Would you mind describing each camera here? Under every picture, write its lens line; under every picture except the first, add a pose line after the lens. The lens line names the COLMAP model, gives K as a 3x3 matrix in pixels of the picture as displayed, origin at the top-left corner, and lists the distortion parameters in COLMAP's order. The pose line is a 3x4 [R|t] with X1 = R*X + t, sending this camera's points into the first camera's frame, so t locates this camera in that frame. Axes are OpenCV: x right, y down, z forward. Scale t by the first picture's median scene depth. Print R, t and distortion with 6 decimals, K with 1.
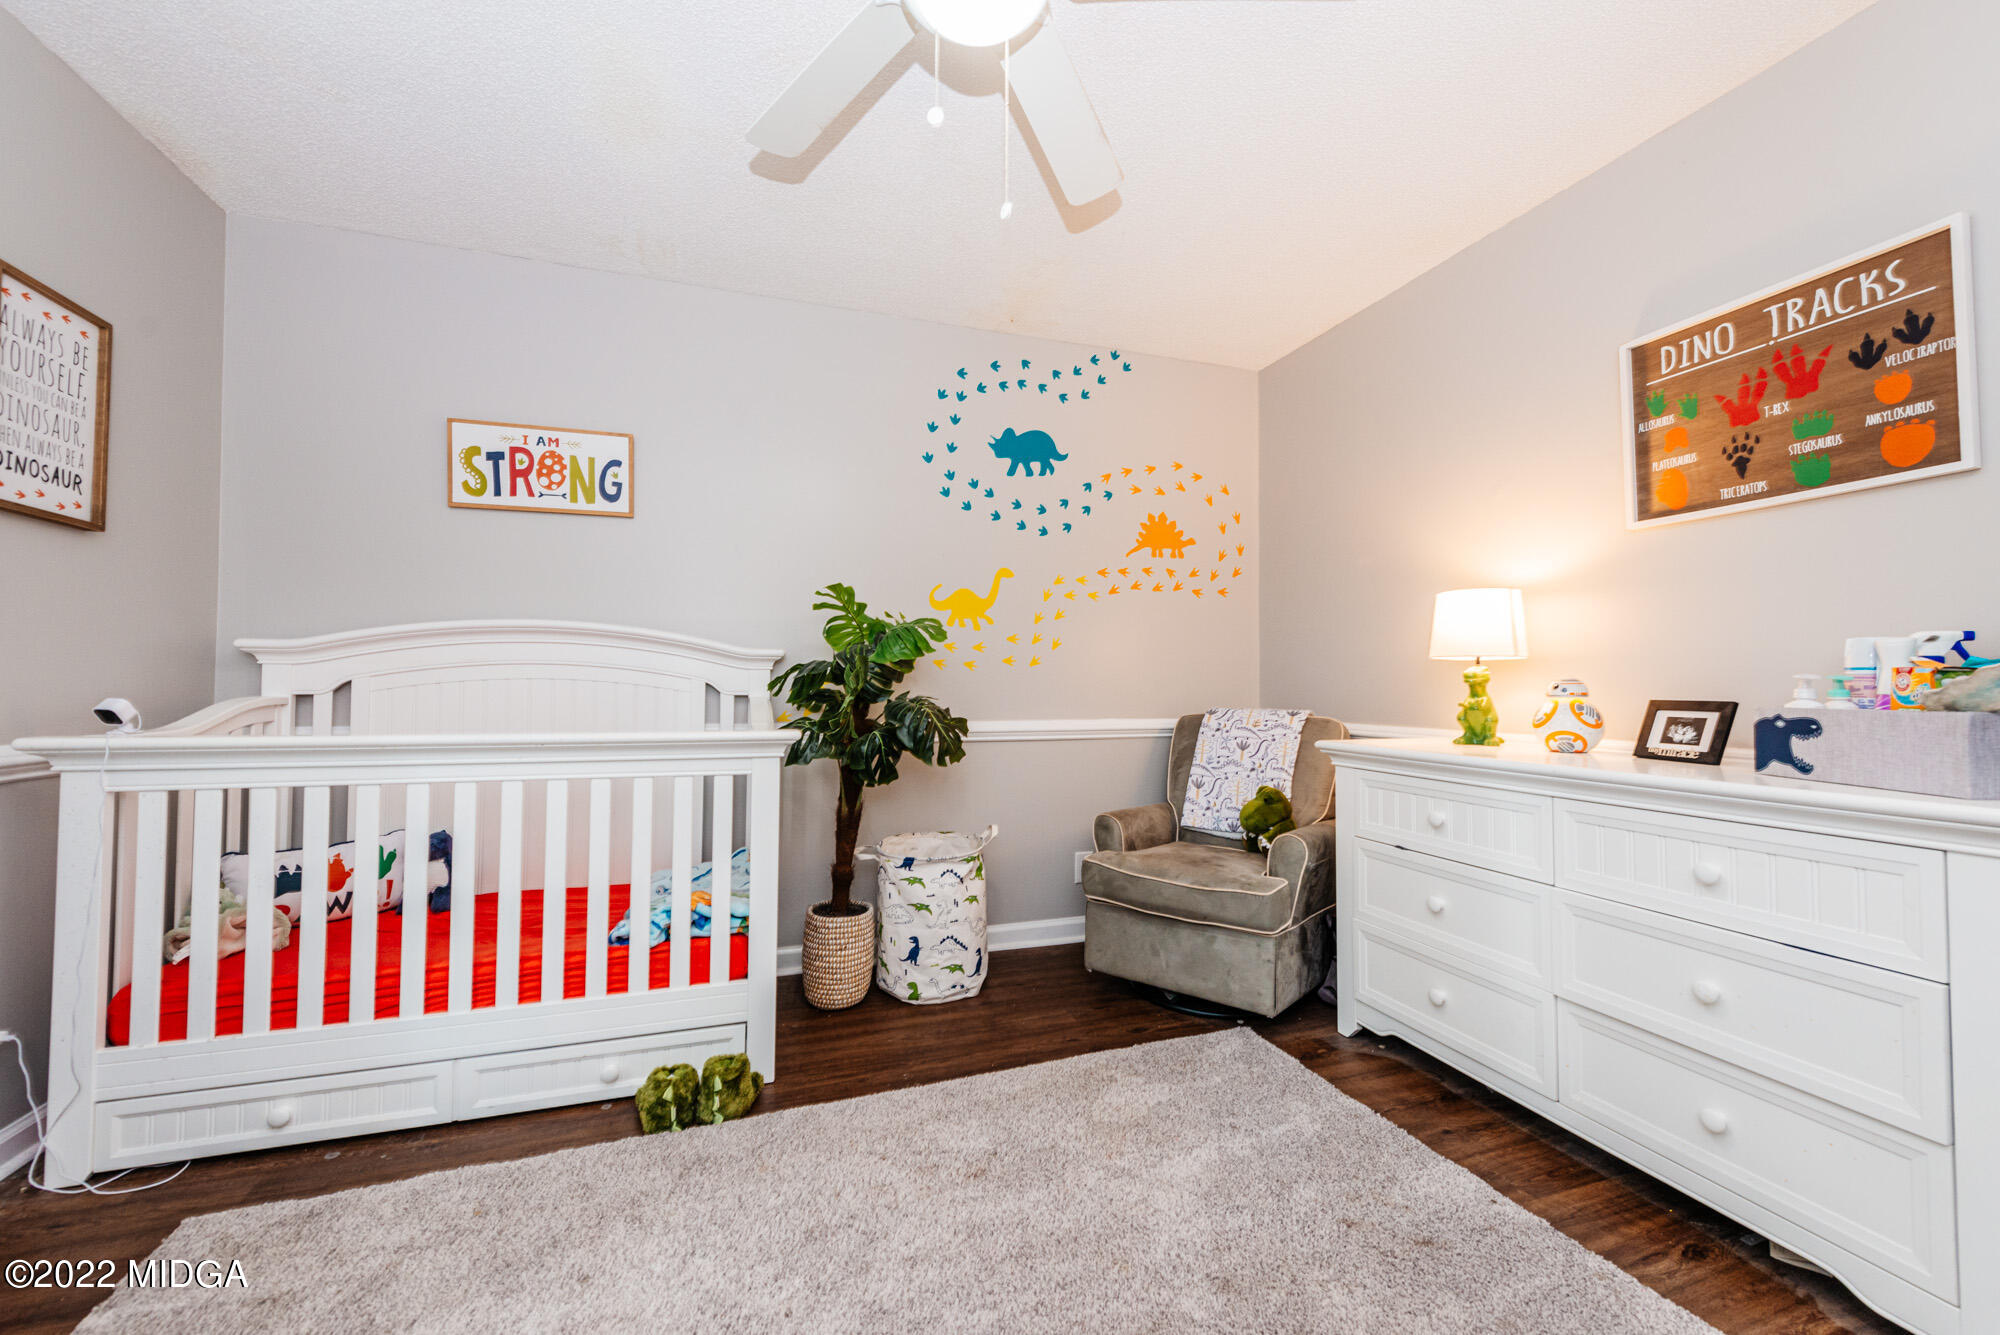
lens RADIAL K [[780.9, 0, 1000.0], [0, 780.9, 661.8], [0, 0, 1]] dist [0.001407, -0.000072]
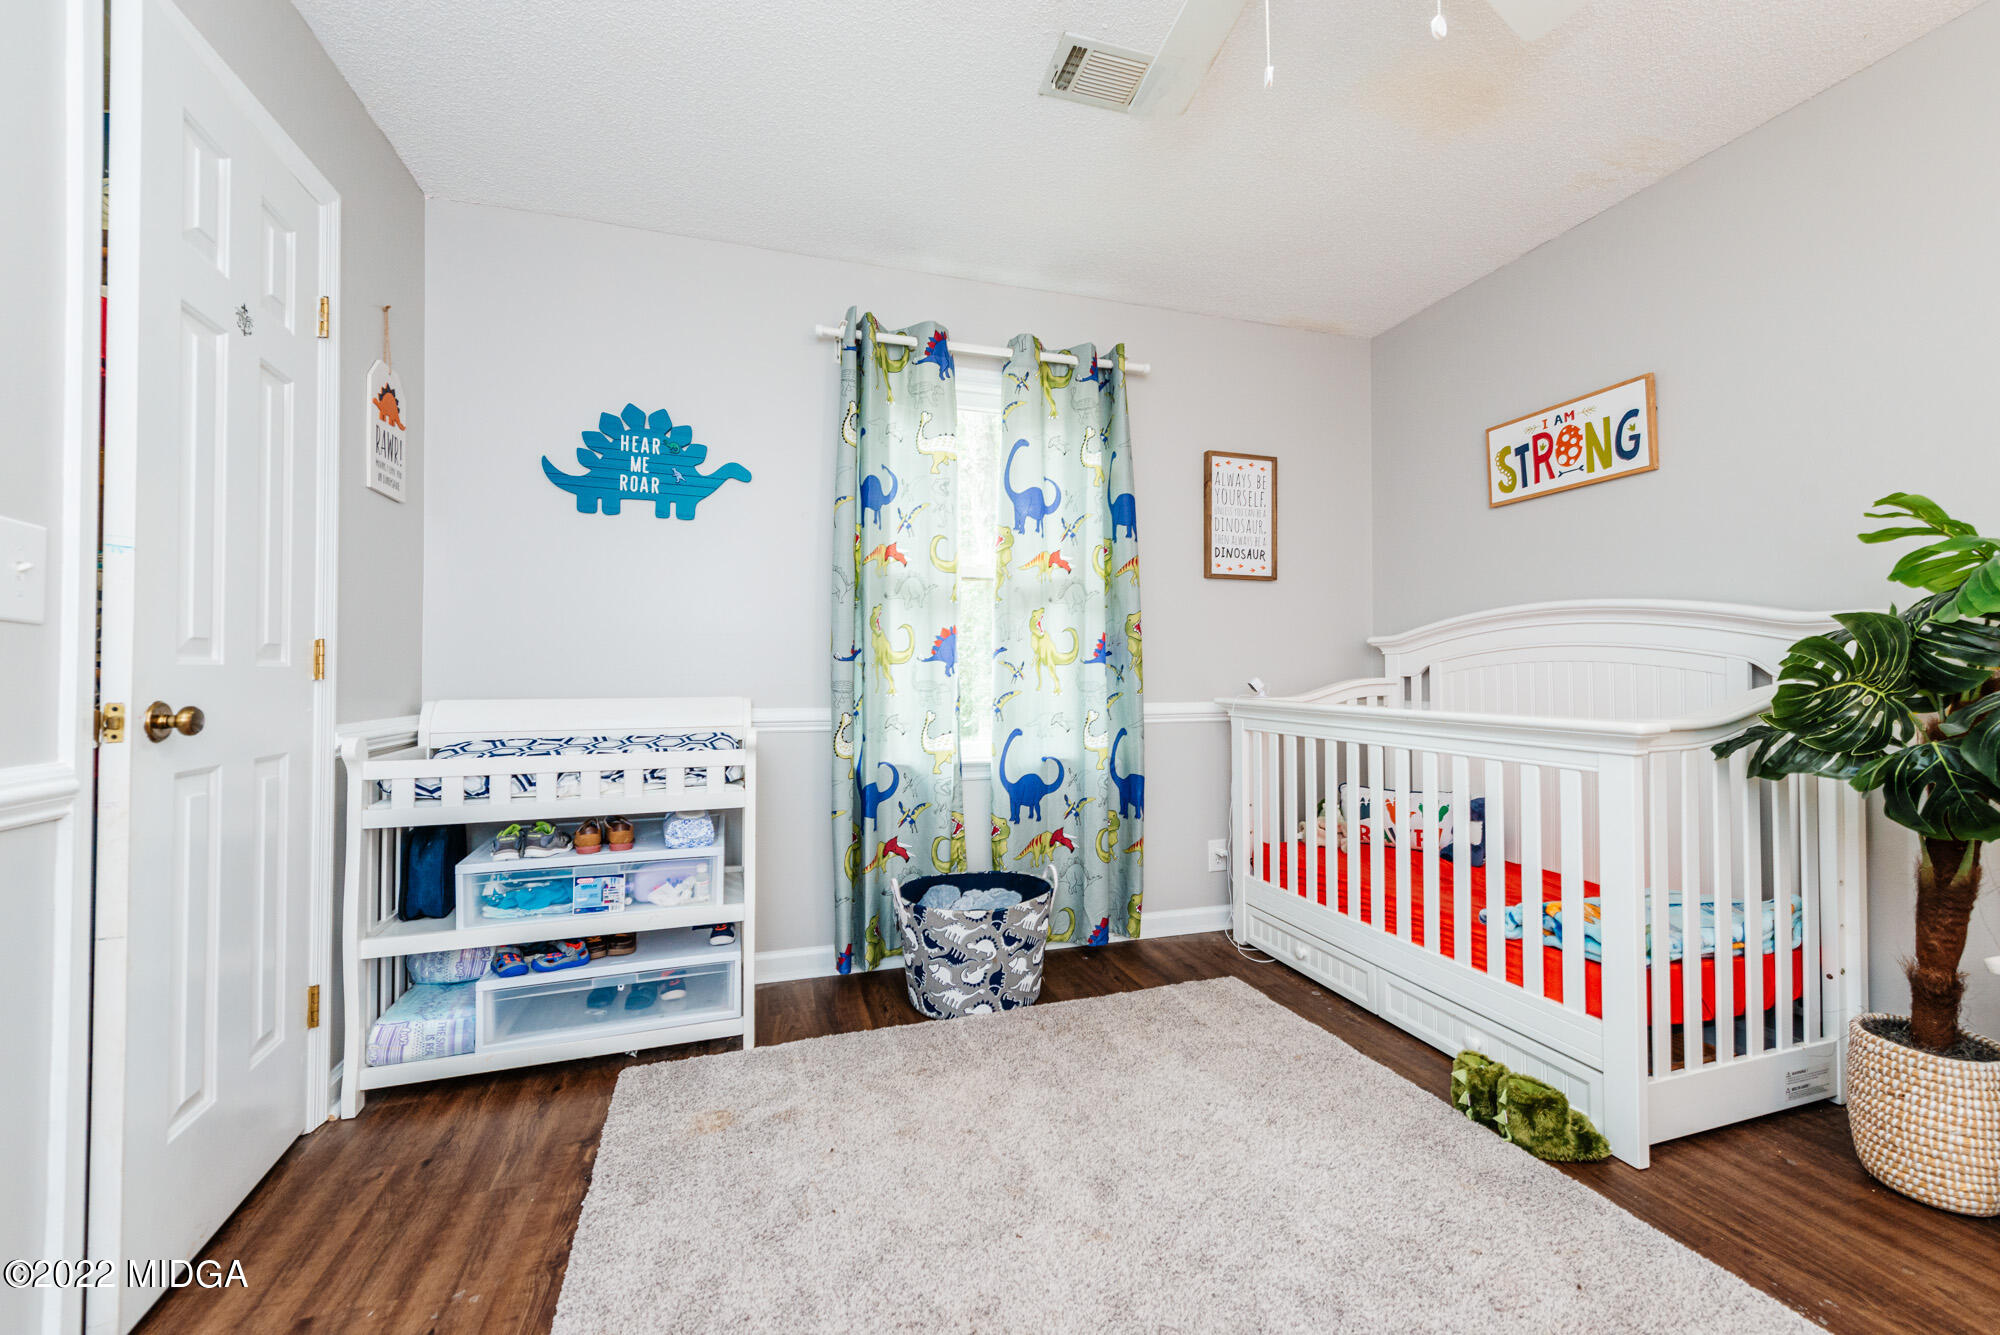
lens RADIAL K [[780.9, 0, 998.1], [0, 780.9, 668.8], [0, 0, 1]] dist [0.001407, -0.000072]
pose [[-0.022714, -0.009880, -0.999693, 0.428846], [0.034189, 0.999359, -0.010654, 0.017715], [0.999157, -0.034420, -0.022361, 0.324760]]
